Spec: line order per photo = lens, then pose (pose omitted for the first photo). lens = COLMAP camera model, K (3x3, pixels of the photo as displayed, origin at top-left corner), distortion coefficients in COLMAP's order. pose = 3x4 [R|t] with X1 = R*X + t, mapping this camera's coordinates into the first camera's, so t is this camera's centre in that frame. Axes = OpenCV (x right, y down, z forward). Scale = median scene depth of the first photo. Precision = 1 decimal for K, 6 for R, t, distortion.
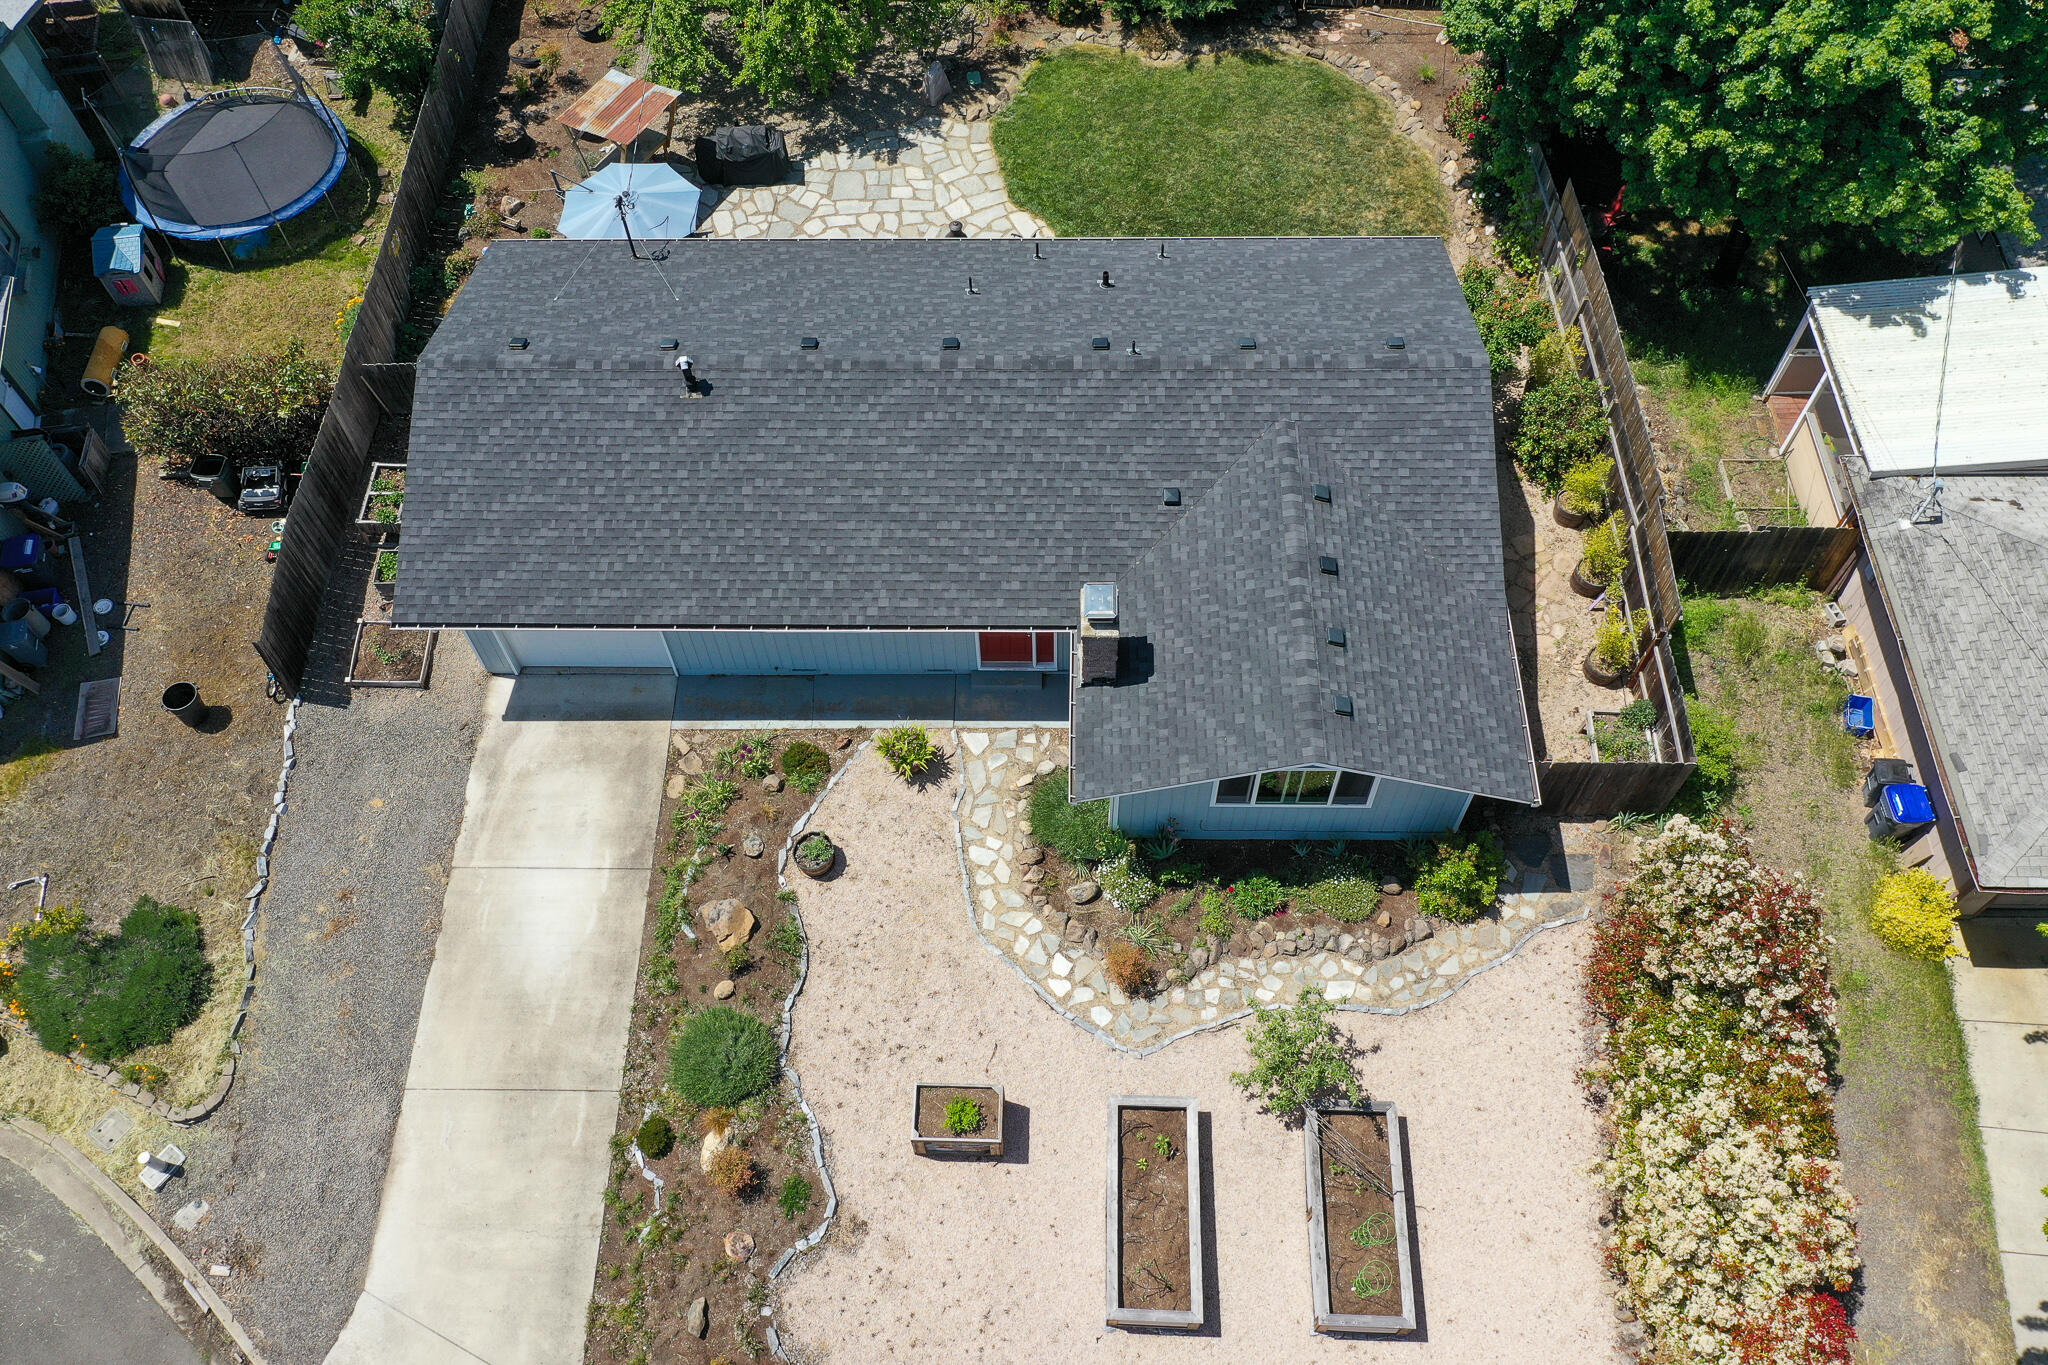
lens RADIAL K [[1619.4, 0, 1017.8], [0, 1619.4, 672.7], [0, 0, 1]] dist [0.008108, 0.006449]
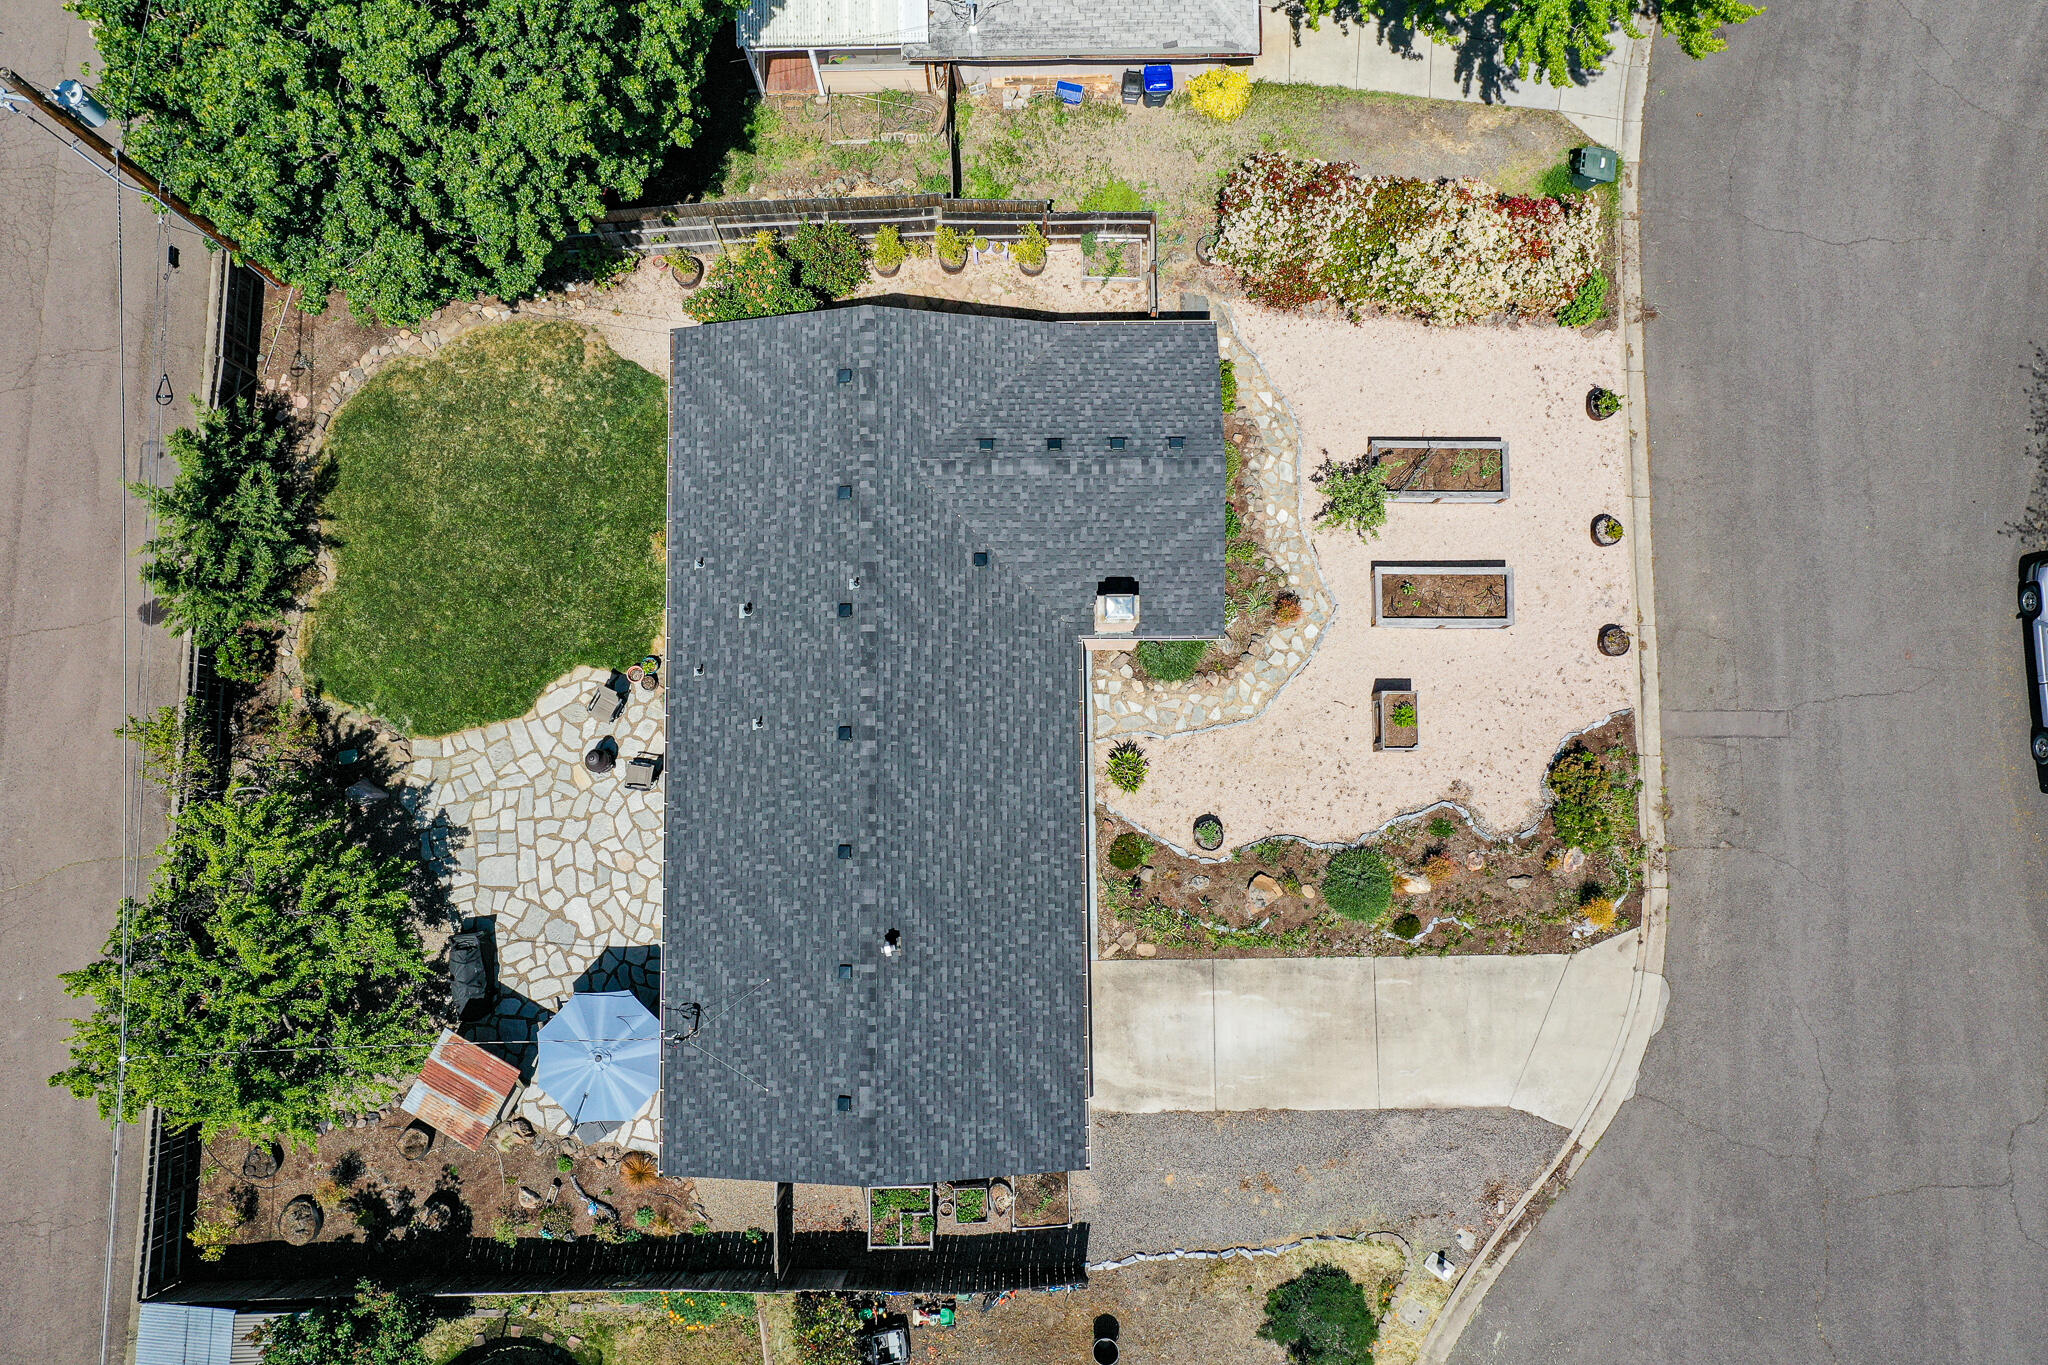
lens RADIAL K [[1617.5, 0, 1021.6], [0, 1617.5, 668.3], [0, 0, 1]] dist [0.002622, 0.007905]
pose [[-0.028750, -0.990958, 0.131058, -0.160360], [0.848092, 0.045214, 0.527917, -0.755015], [-0.529069, 0.126326, 0.839123, -0.086793]]
